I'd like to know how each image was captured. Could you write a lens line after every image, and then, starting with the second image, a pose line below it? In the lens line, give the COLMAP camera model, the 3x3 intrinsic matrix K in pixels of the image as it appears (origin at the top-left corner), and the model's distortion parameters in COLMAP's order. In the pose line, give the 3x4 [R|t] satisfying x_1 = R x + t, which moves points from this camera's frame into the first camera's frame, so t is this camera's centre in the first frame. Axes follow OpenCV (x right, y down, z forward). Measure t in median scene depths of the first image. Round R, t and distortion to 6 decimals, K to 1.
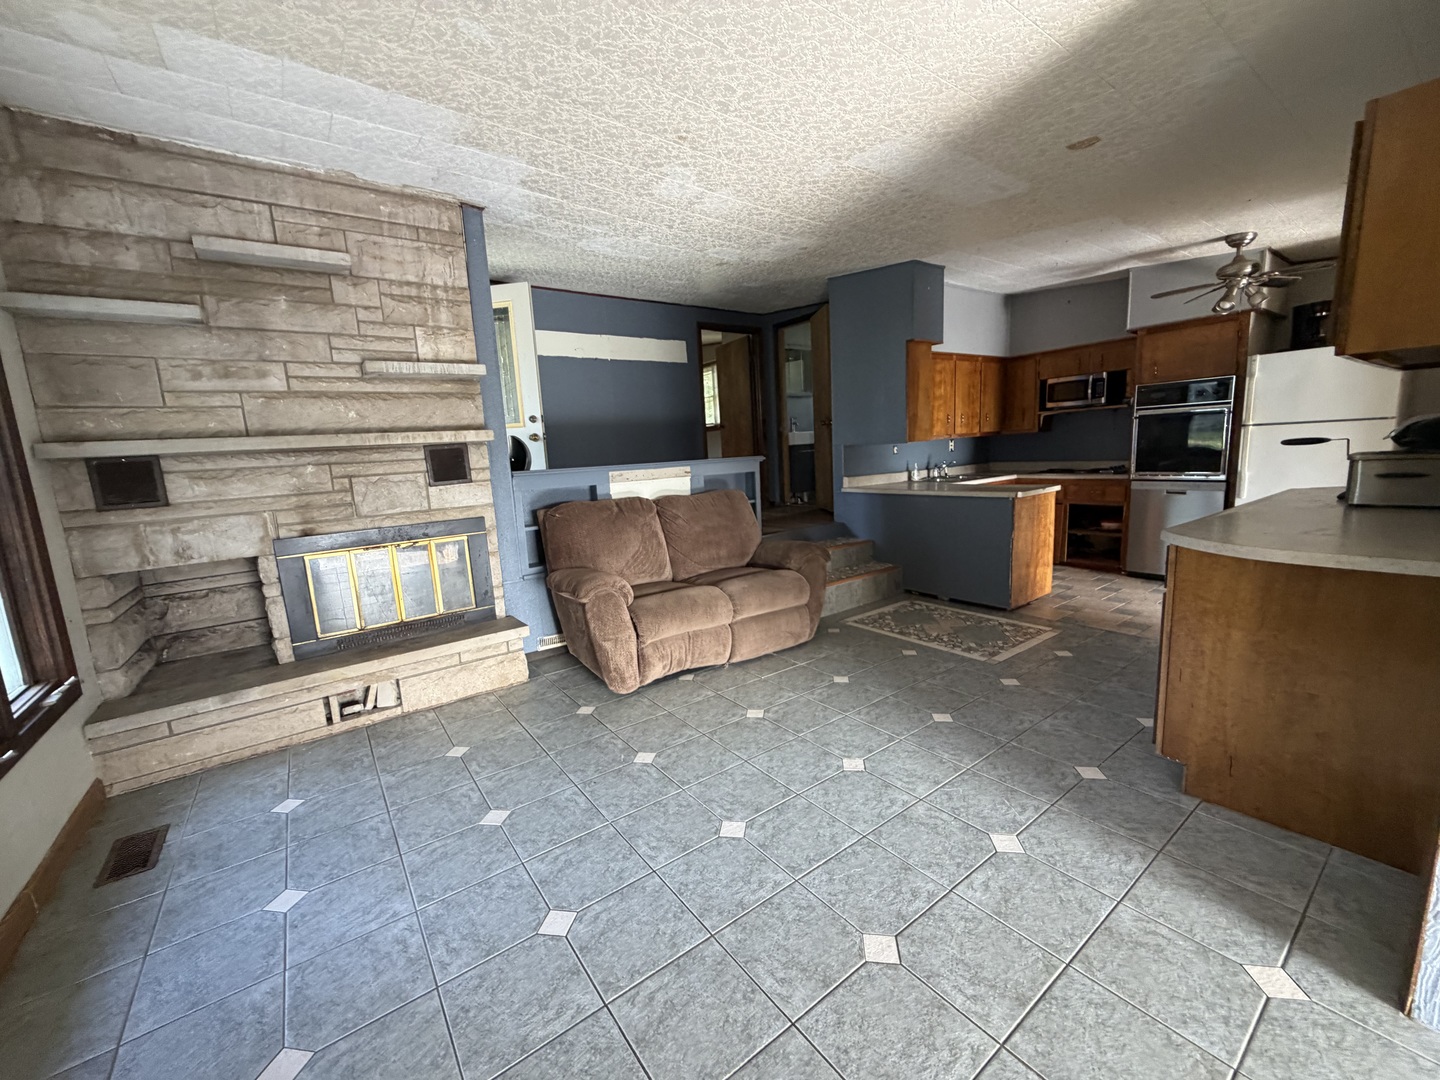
lens RADIAL K [[571.9, 0, 713.4], [0, 571.9, 544.3], [0, 0, 1]] dist [-0.003236, 0.000120]
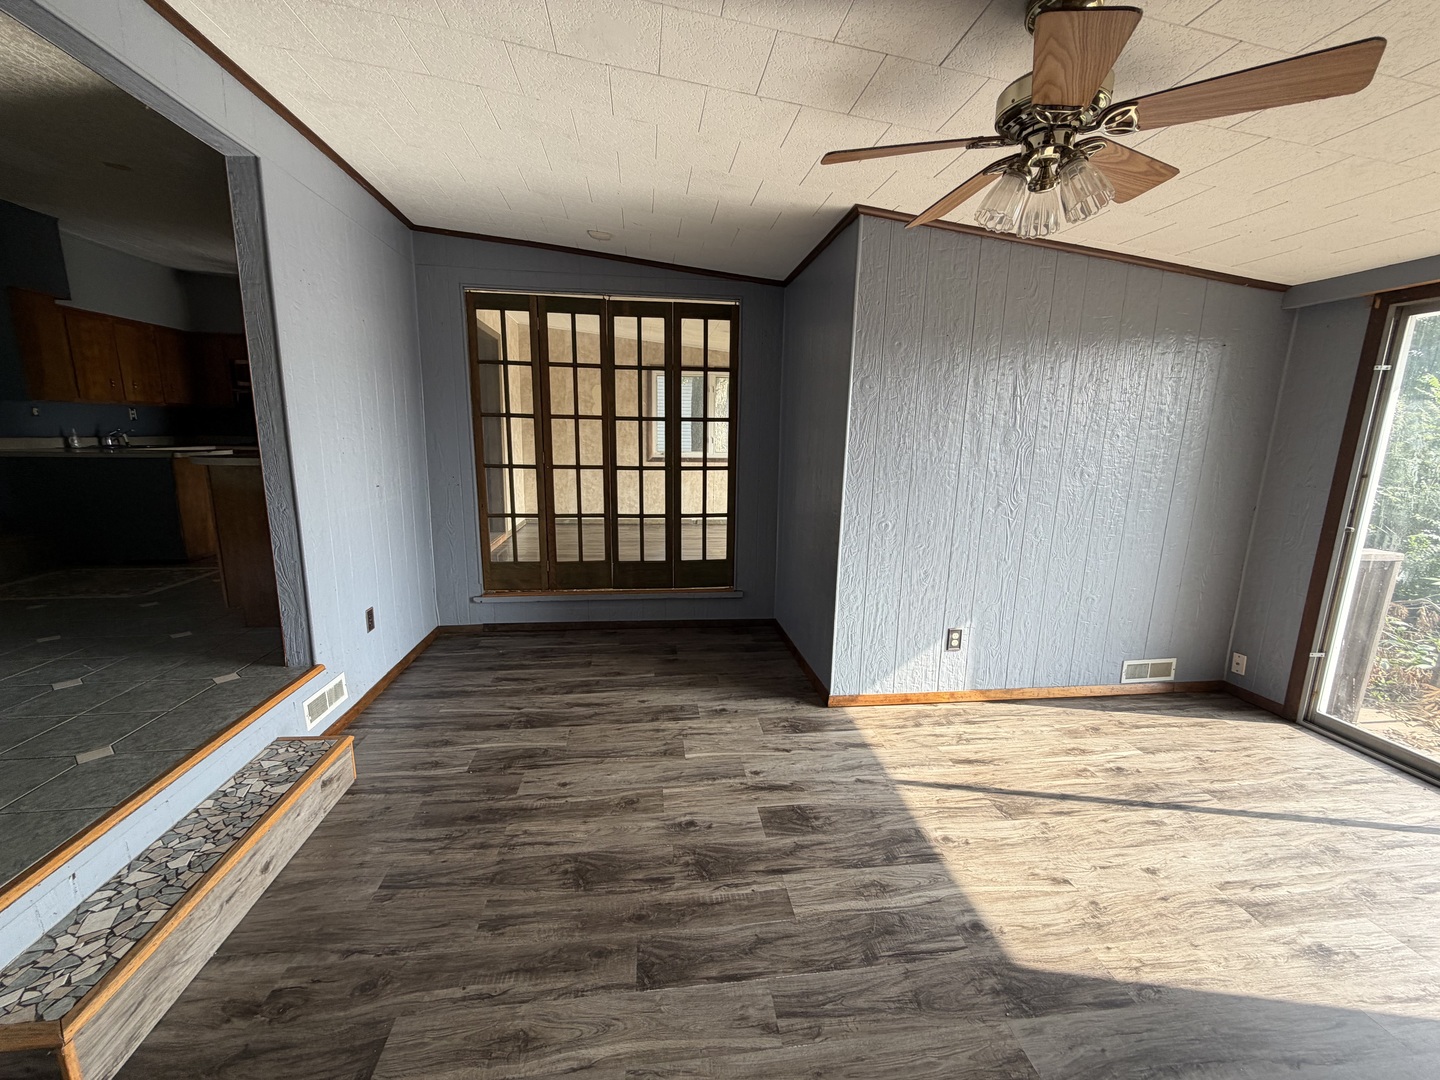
lens RADIAL K [[571.9, 0, 717.4], [0, 571.9, 540.3], [0, 0, 1]] dist [-0.003236, 0.000120]
pose [[0.477985, -0.099877, 0.872671, 0.063910], [0.100886, 0.993182, 0.058411, 0.150924], [-0.872555, 0.060121, 0.484803, -0.567151]]
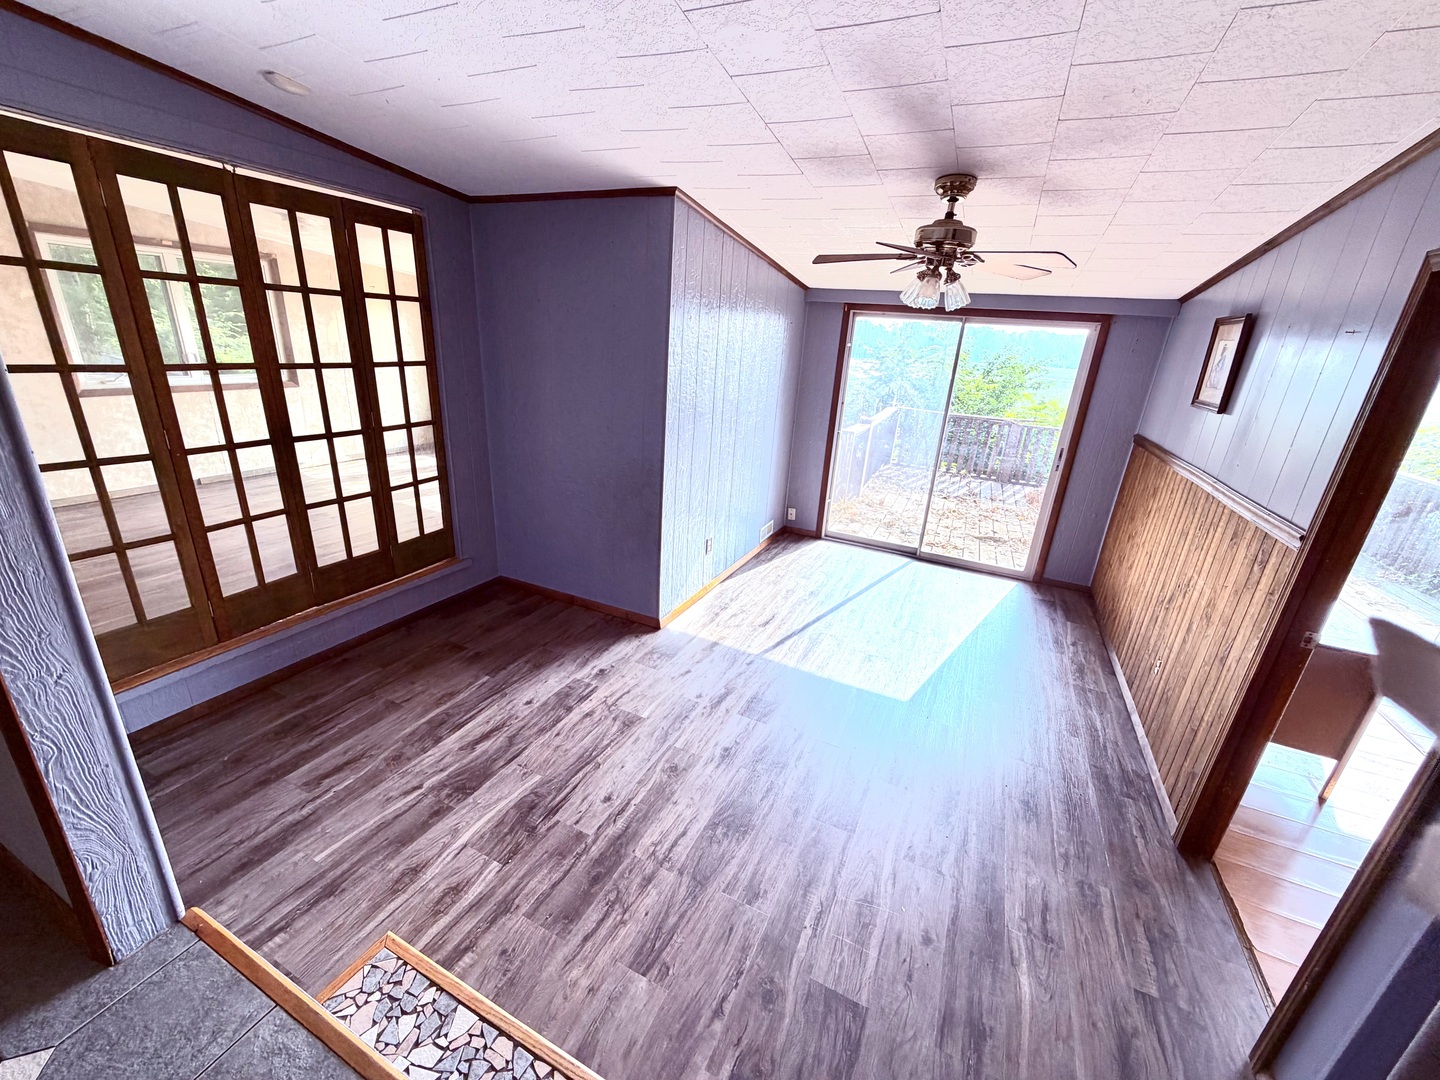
lens RADIAL K [[571.9, 0, 716.0], [0, 571.9, 539.7], [0, 0, 1]] dist [-0.003236, 0.000120]
pose [[-0.476997, -0.270988, 0.836086, -0.001331], [0.108109, 0.925967, 0.361797, -0.069558], [-0.872231, 0.262965, -0.412387, 0.092701]]
